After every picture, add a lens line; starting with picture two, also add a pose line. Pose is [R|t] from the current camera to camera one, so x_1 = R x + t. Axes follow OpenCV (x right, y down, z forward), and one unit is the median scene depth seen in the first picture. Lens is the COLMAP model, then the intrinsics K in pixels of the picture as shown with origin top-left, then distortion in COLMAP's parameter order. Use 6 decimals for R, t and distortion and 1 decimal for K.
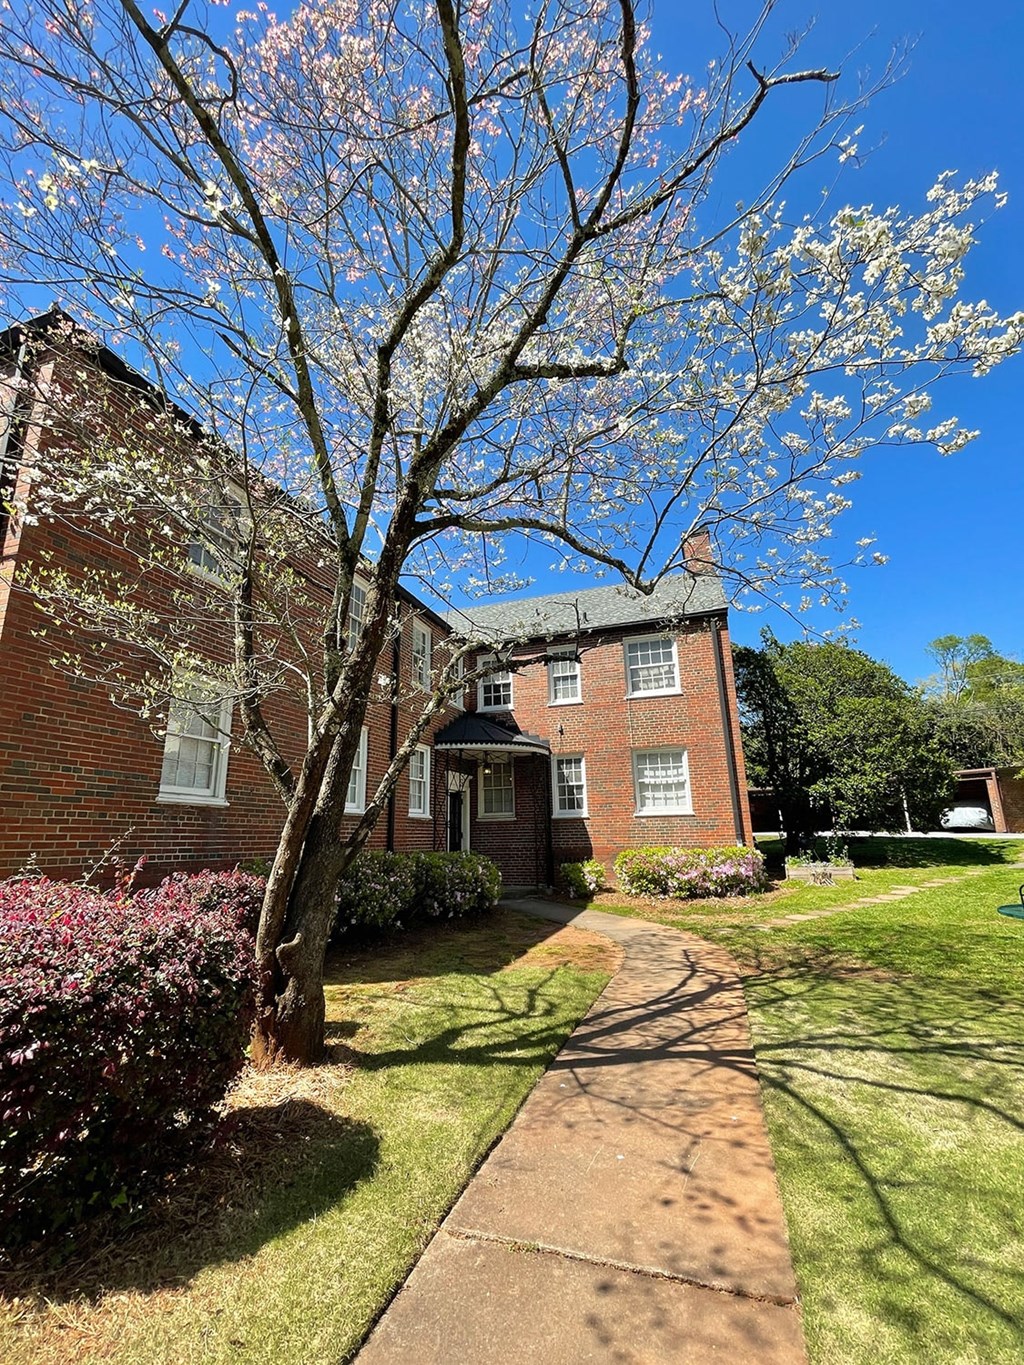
lens RADIAL K [[612.0, 0, 512.0], [0, 612.0, 682.5], [0, 0, 1]] dist [0.000178, 0.000914]
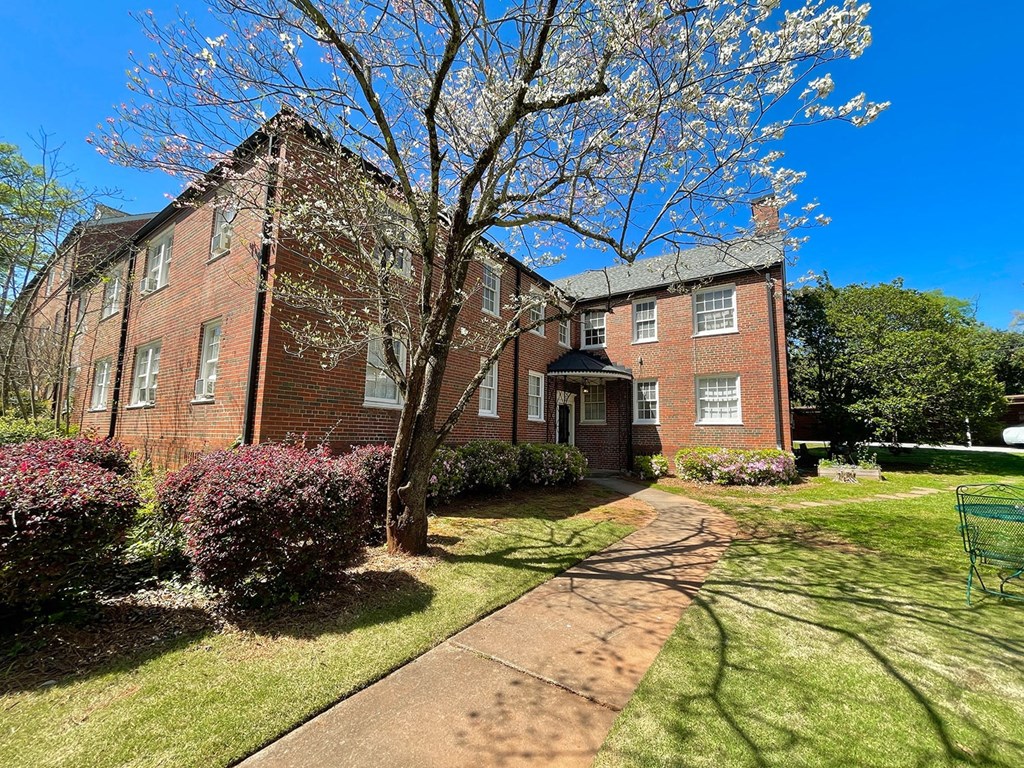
lens RADIAL K [[432.6, 0, 512.0], [0, 432.6, 384.0], [0, 0, 1]] dist [-0.002411, -0.000274]
pose [[0.959485, 0.004025, -0.281730, 0.205454], [0.031809, 0.991958, 0.122504, -0.000585], [0.279957, -0.126502, 0.951641, -0.025880]]
